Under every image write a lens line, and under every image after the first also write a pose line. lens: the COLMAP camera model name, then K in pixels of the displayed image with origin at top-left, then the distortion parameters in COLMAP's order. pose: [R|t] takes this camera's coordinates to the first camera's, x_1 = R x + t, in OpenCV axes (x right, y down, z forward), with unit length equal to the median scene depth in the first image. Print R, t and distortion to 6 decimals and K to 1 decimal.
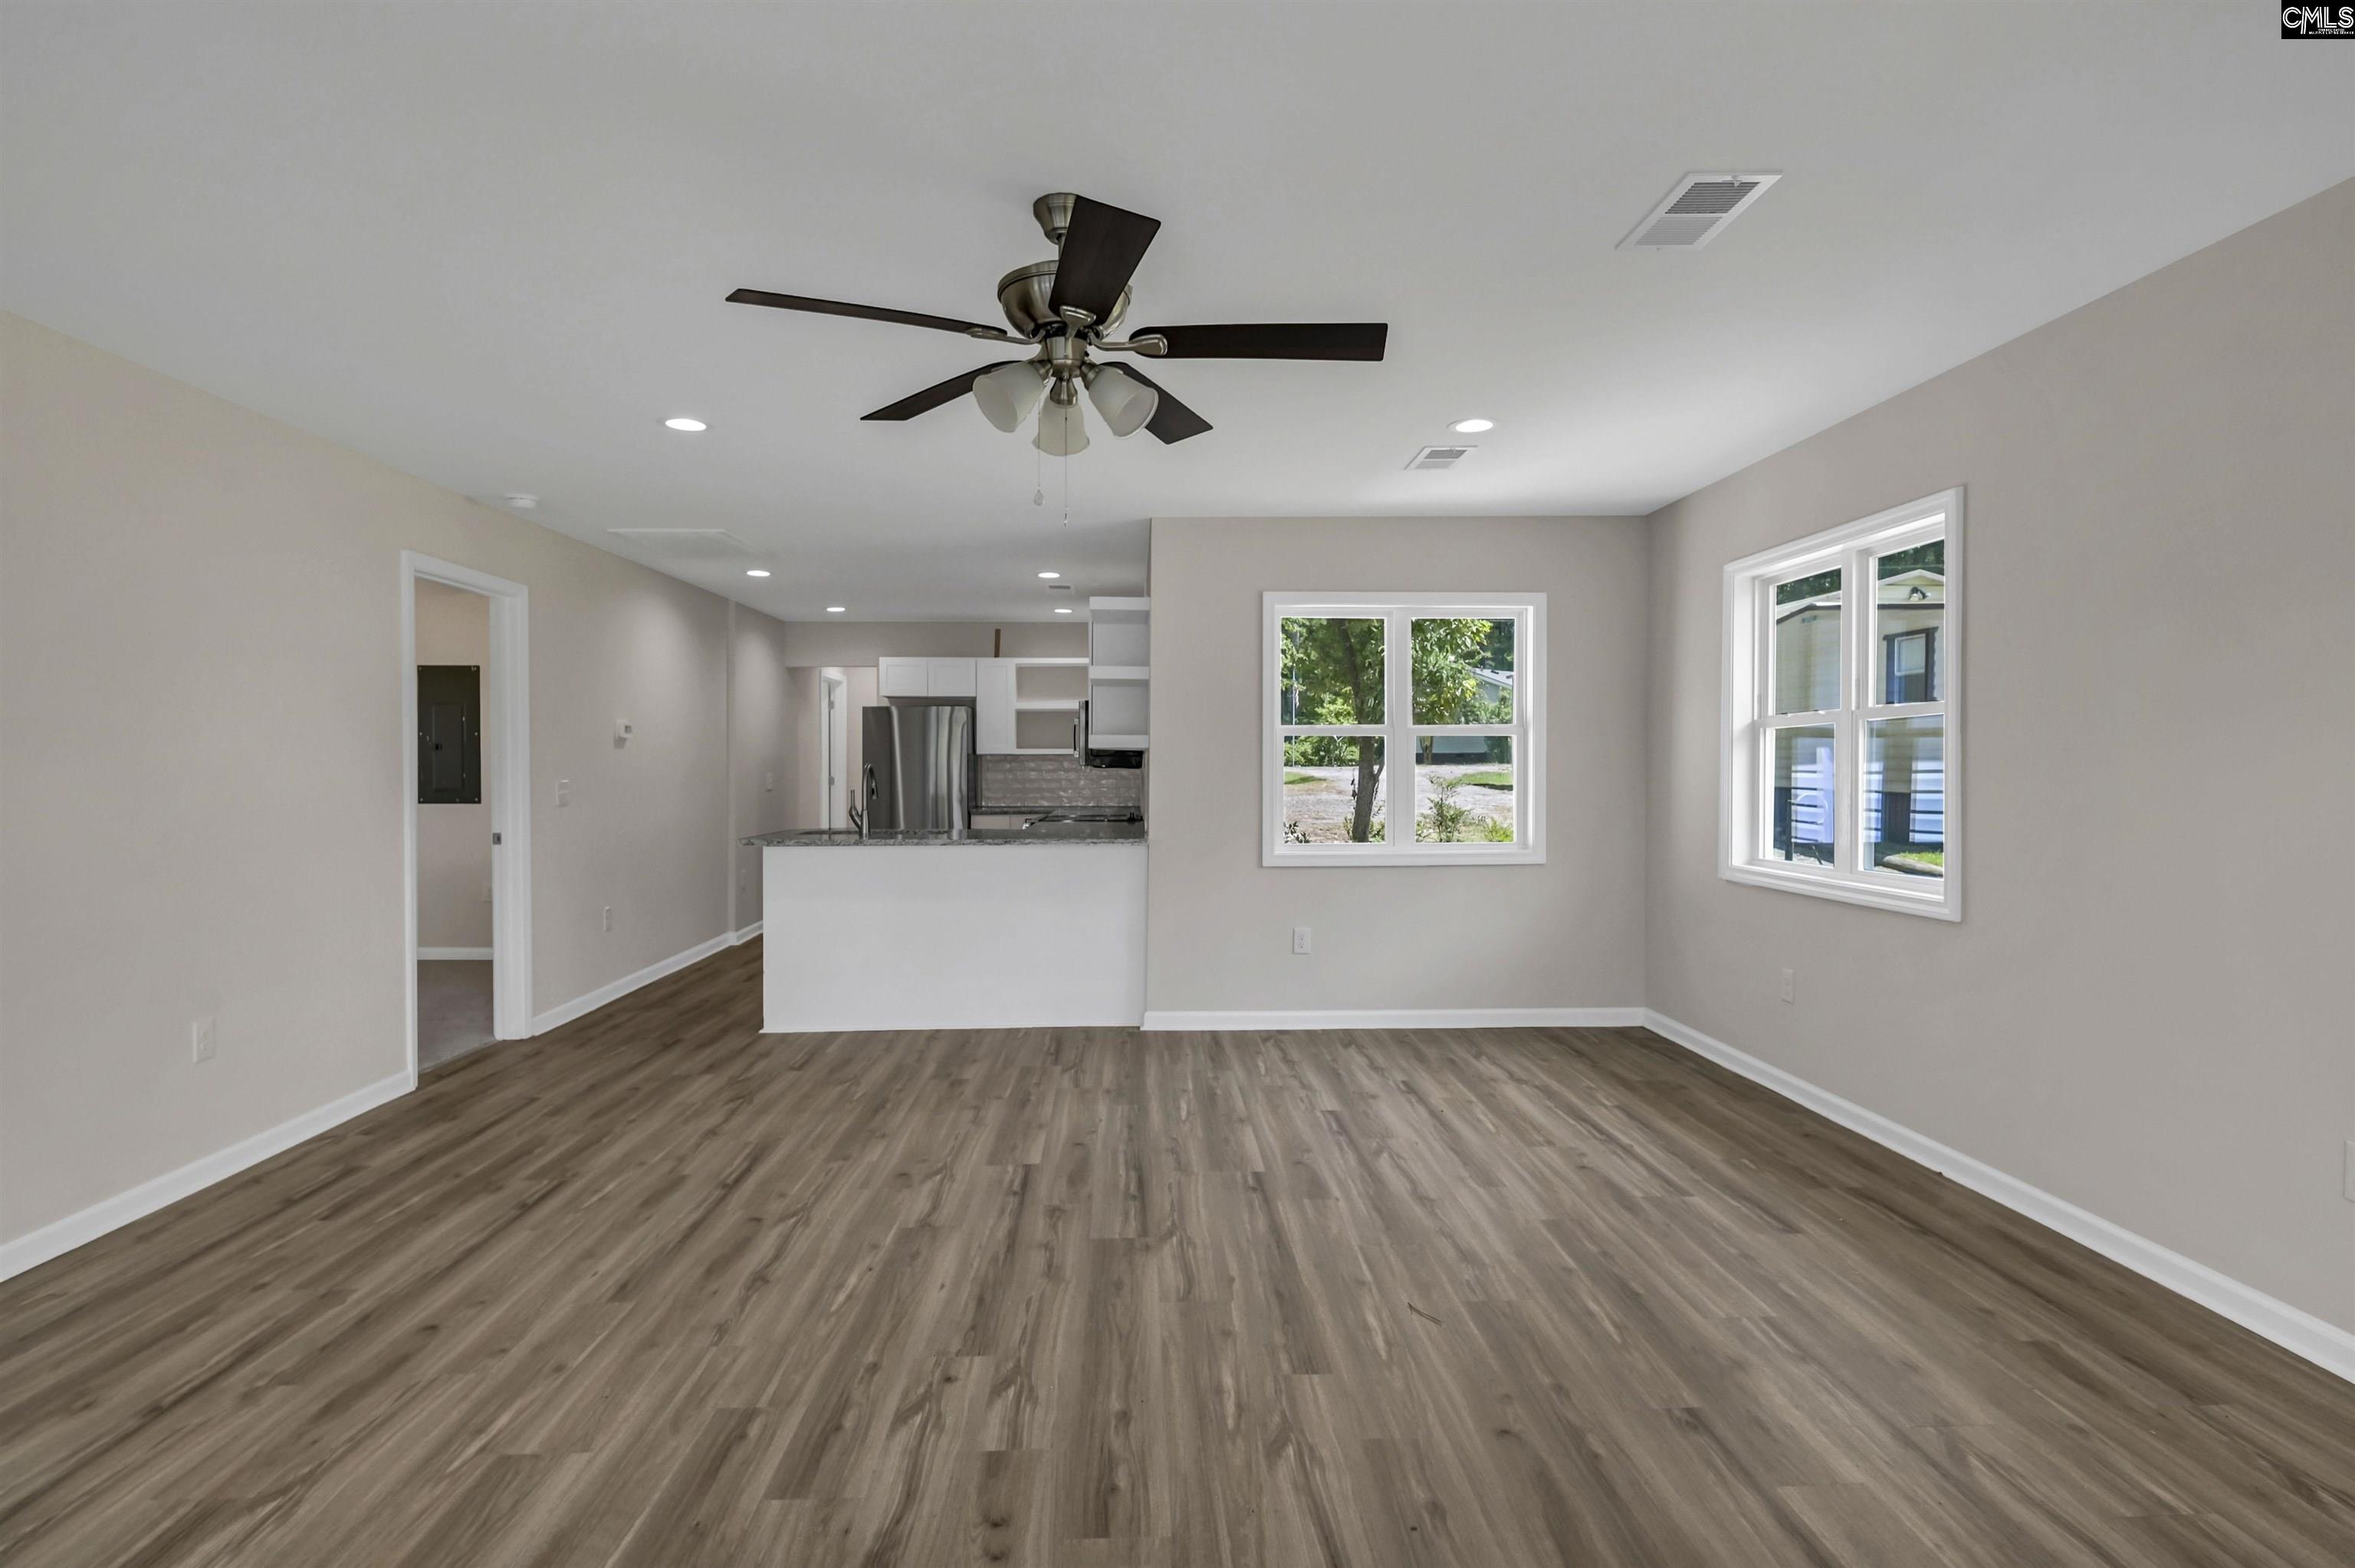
lens RADIAL K [[1194.8, 0, 1162.3], [0, 1194.8, 773.4], [0, 0, 1]] dist [0.012103, -0.010929]
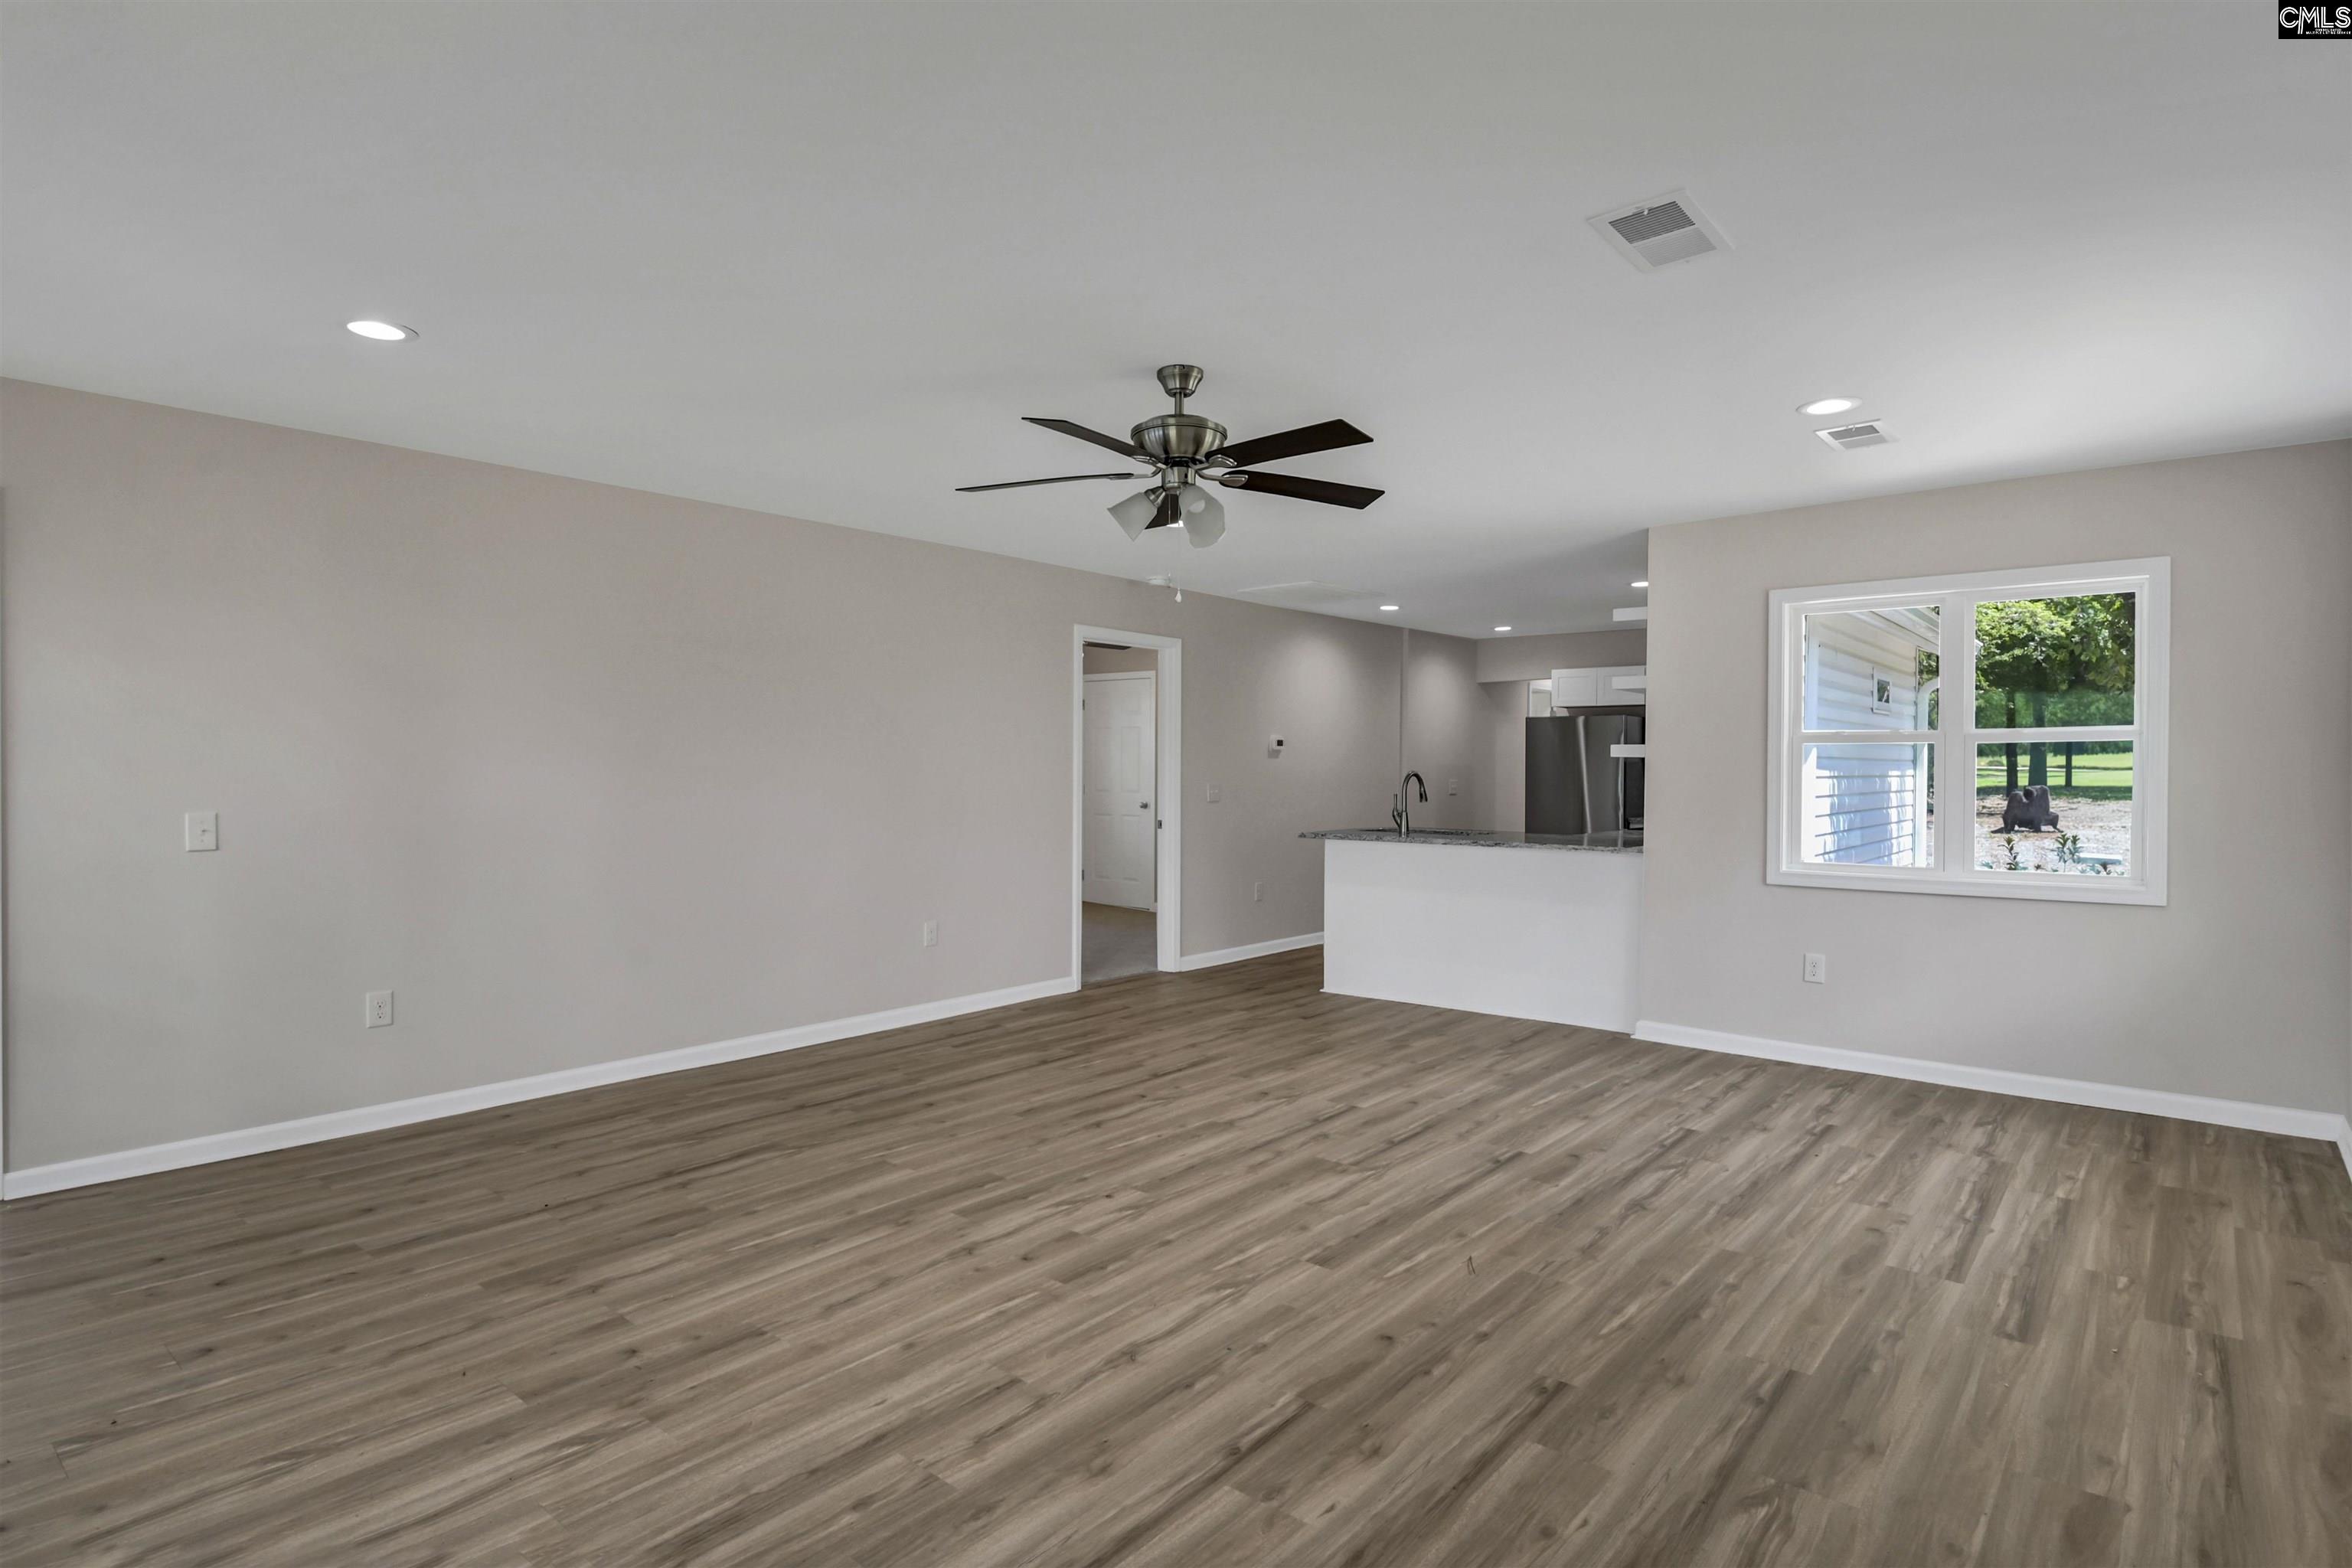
lens RADIAL K [[1193.5, 0, 1152.5], [0, 1193.5, 779.9], [0, 0, 1]] dist [0.012103, -0.010929]
pose [[0.734133, 0.010414, -0.678926, 0.629147], [-0.009356, 0.999943, 0.005222, -0.006644], [0.678941, 0.002518, 0.734189, -0.023839]]
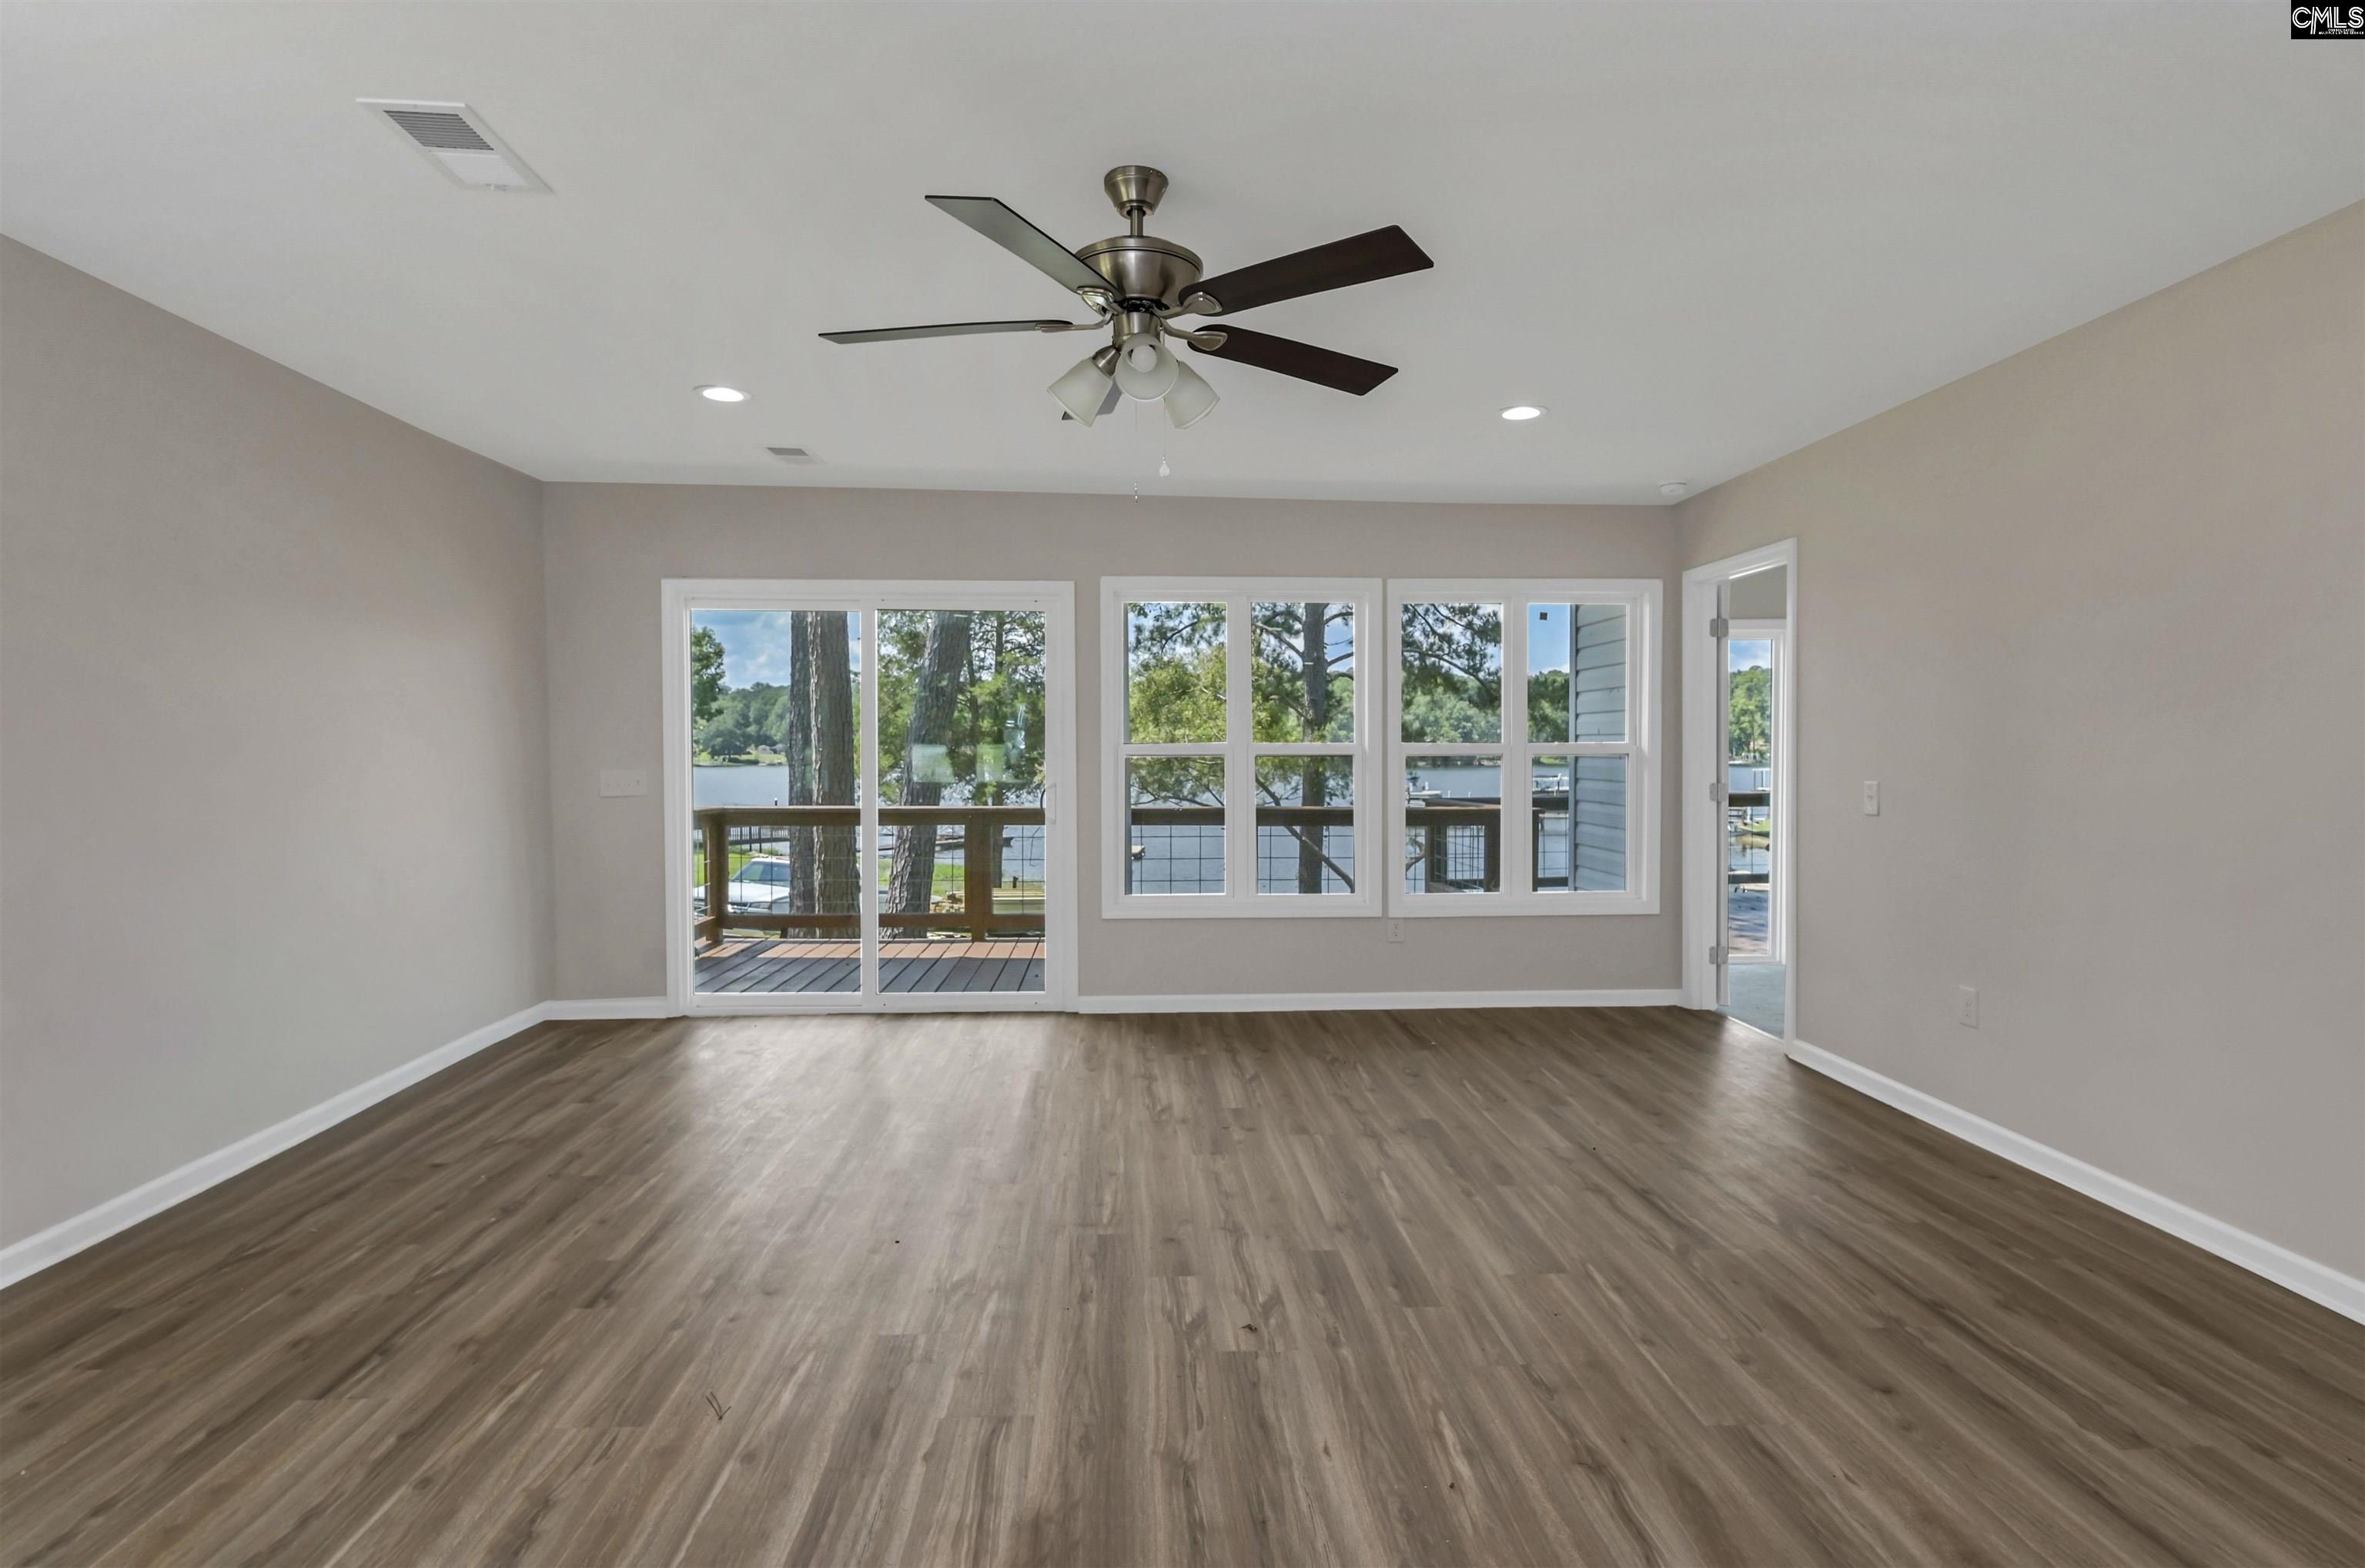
lens RADIAL K [[1200.0, 0, 1182.6], [0, 1200.0, 765.8], [0, 0, 1]] dist [0.012103, -0.010929]
pose [[-0.999644, 0.002372, -0.026593, -0.067973], [0.001873, 0.999822, 0.018787, -0.003380], [0.026633, 0.018731, -0.999470, 1.520242]]
